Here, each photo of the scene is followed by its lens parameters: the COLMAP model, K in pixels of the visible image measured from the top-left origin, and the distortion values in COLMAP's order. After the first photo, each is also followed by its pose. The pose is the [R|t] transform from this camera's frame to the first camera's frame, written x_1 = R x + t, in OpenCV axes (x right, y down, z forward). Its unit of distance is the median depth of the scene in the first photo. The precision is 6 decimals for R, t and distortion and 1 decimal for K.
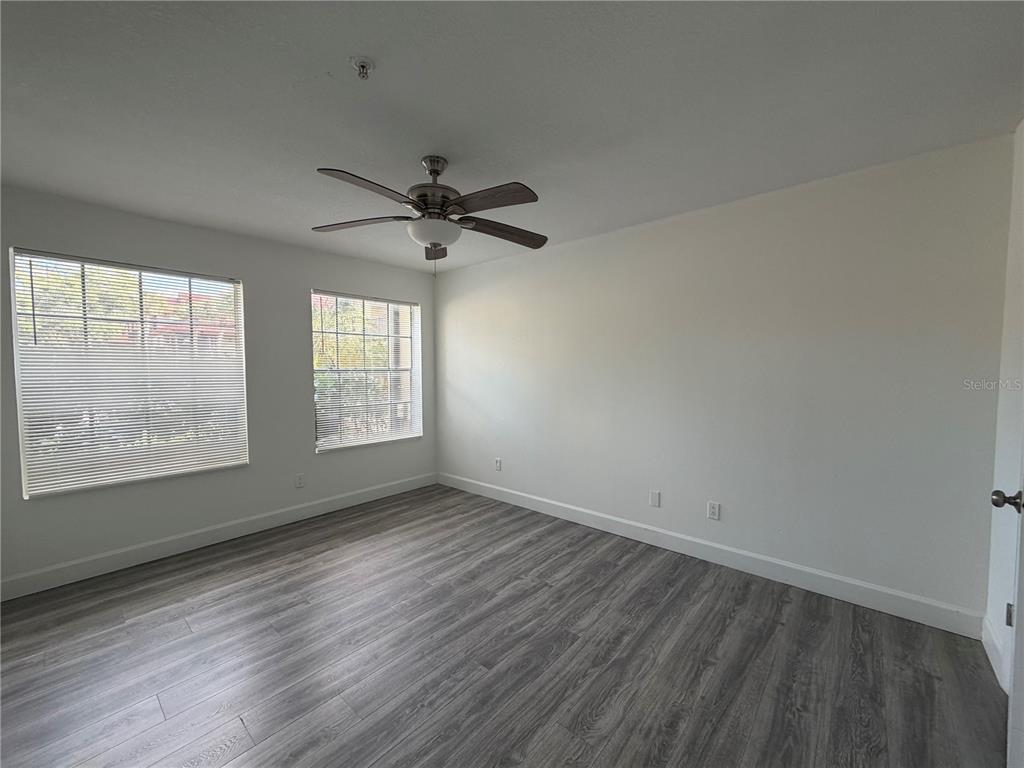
lens RADIAL K [[409.1, 0, 513.9], [0, 409.1, 380.6], [0, 0, 1]] dist [-0.001179, 0.000007]
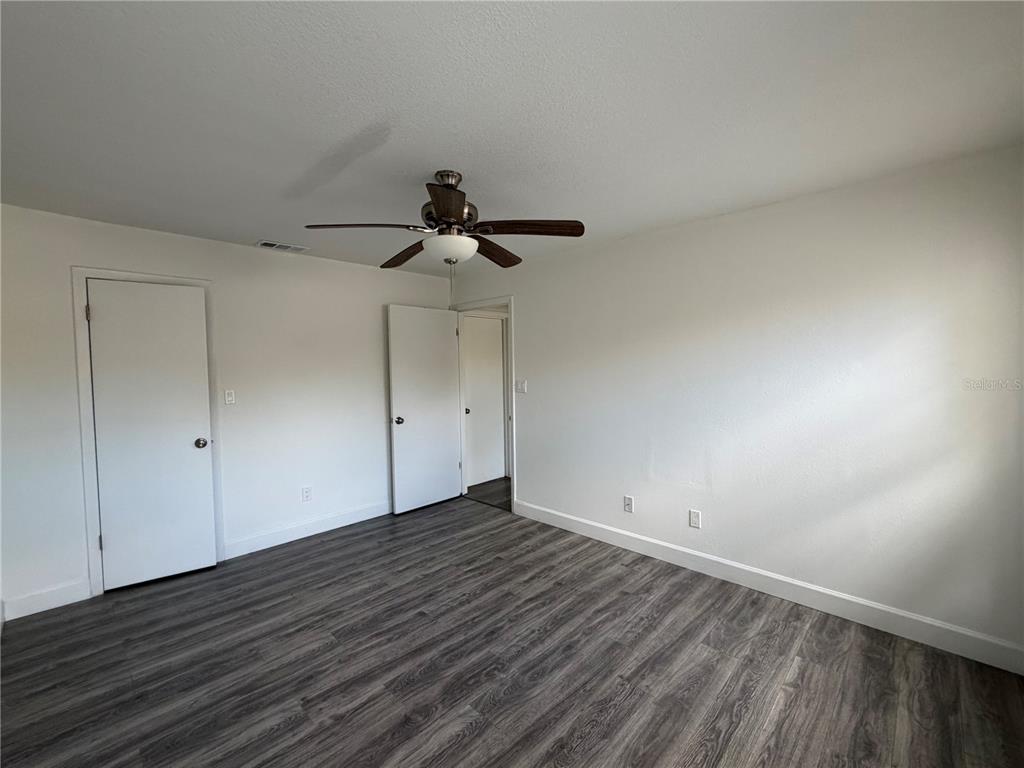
lens RADIAL K [[446.7, 0, 510.9], [0, 446.7, 386.0], [0, 0, 1]] dist [-0.001150, -0.000086]
pose [[-0.997825, 0.014226, 0.064370, -0.376586], [0.019286, 0.996713, 0.078689, -0.105757], [-0.063039, 0.079760, -0.994819, 1.966228]]
